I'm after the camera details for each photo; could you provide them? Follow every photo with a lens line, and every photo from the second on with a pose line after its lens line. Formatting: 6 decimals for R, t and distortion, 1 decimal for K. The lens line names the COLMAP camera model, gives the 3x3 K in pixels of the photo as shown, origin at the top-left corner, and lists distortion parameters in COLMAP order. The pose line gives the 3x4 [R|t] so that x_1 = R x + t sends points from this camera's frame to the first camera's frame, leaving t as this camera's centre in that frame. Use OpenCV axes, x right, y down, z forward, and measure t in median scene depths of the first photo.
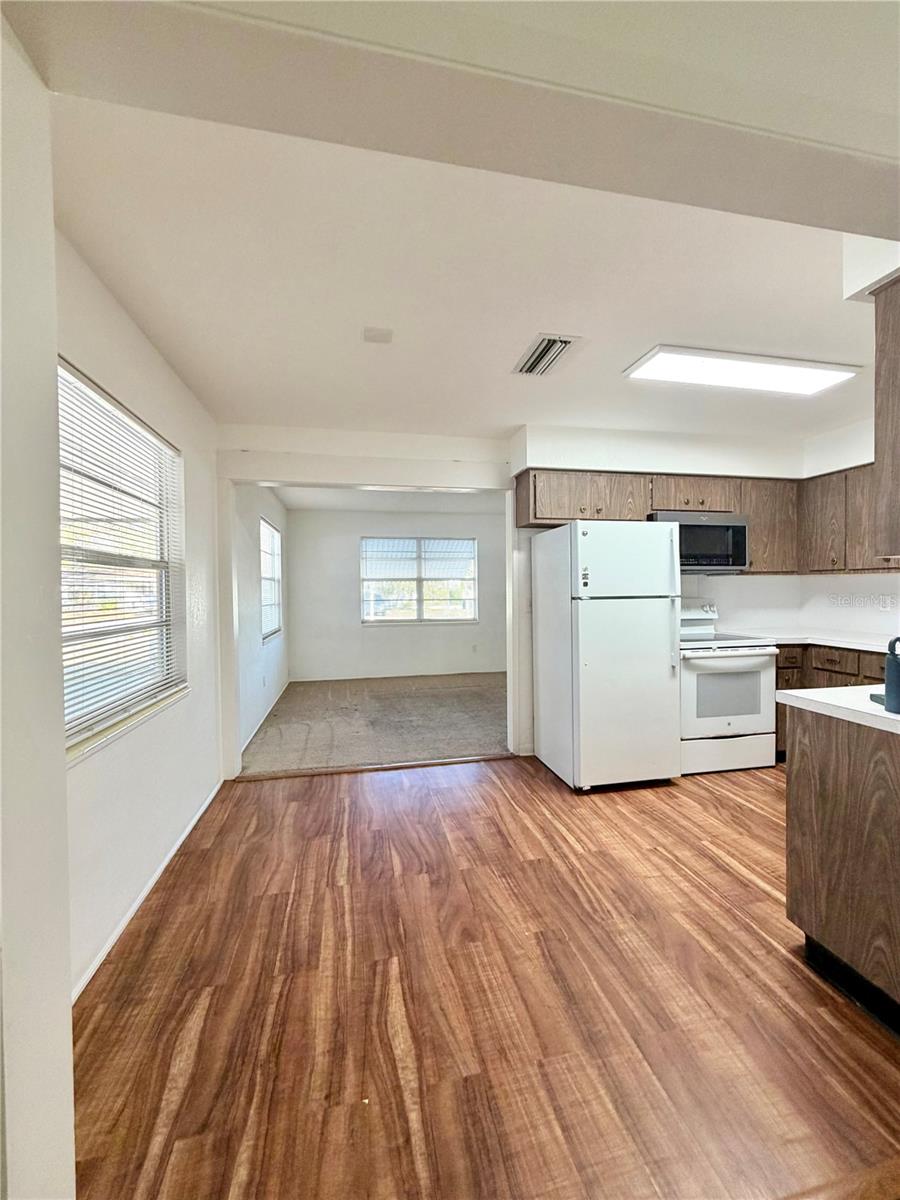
lens RADIAL K [[475.6, 0, 446.5], [0, 475.6, 596.3], [0, 0, 1]] dist [-0.009031, -0.000141]
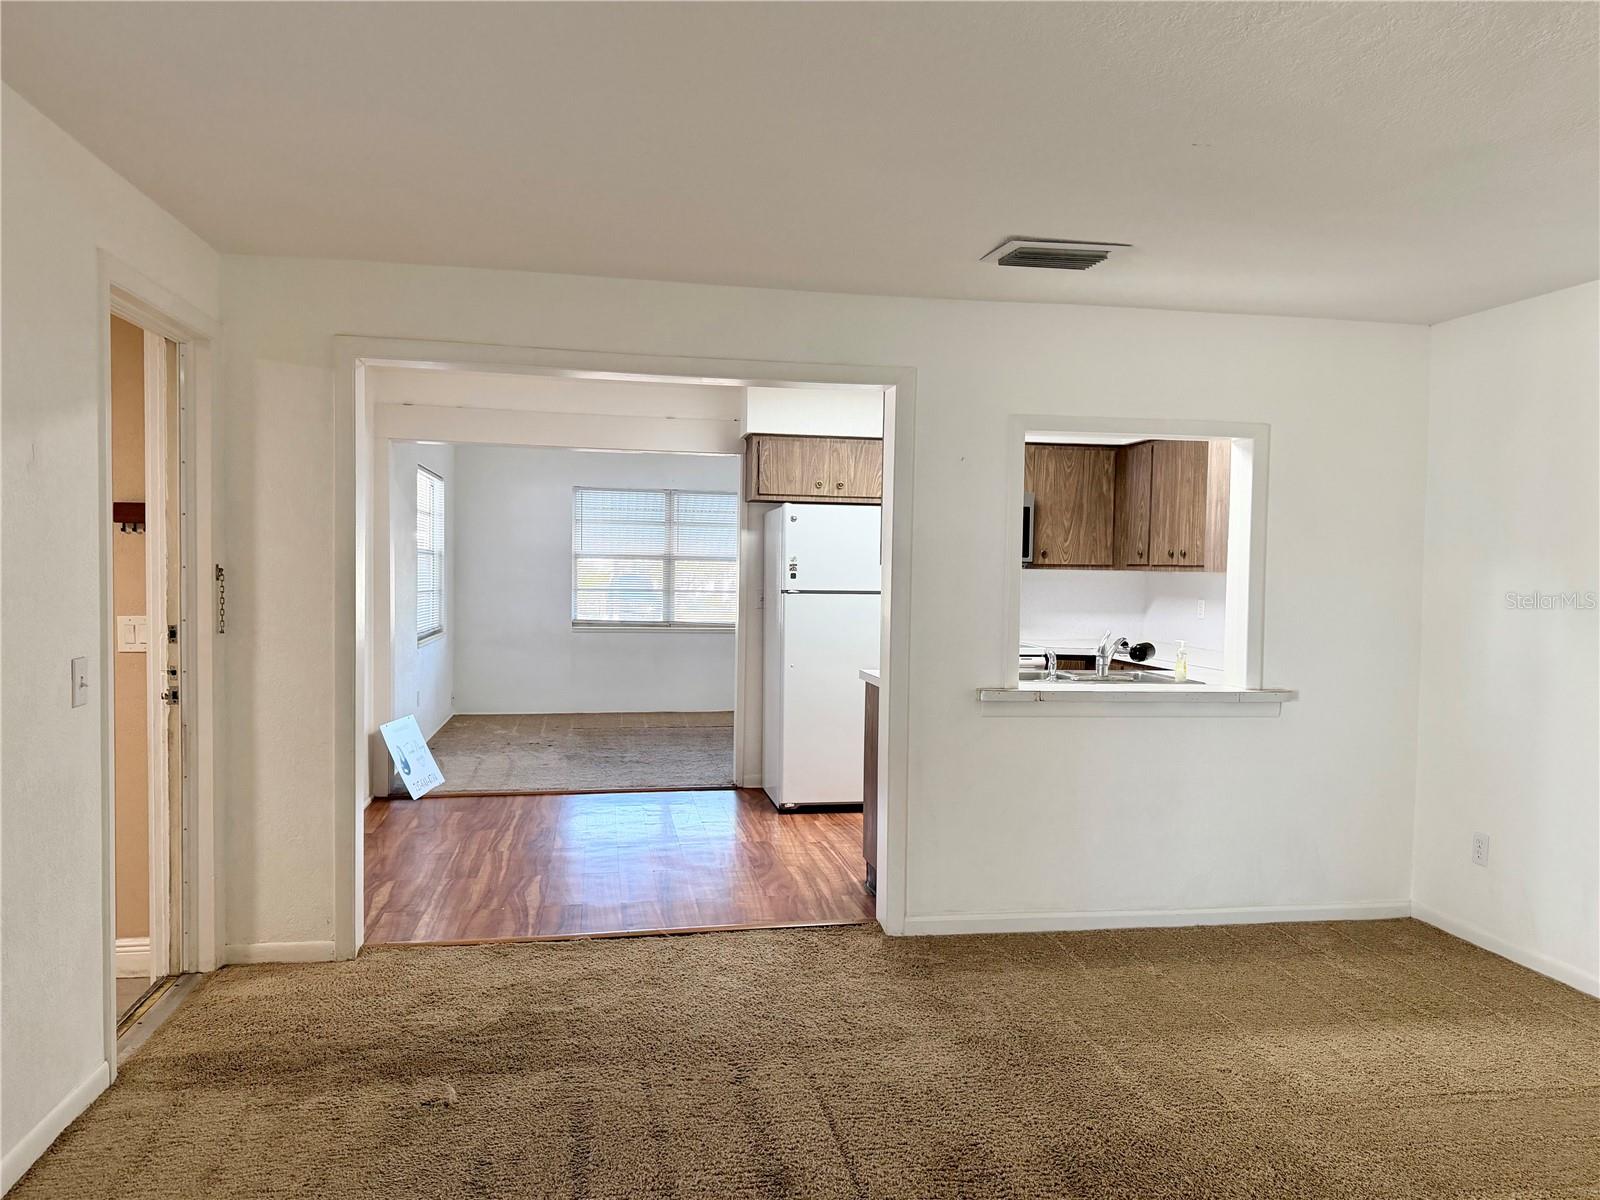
lens RADIAL K [[1103.6, 0, 800.0], [0, 1103.6, 600.0], [0, 0, 1]] dist [0.079276, -0.000126]
pose [[0.999541, 0.026315, -0.015035, 0.310711], [-0.026124, 0.999577, 0.012770, -0.006393], [0.015364, -0.012371, 0.999805, -0.986170]]
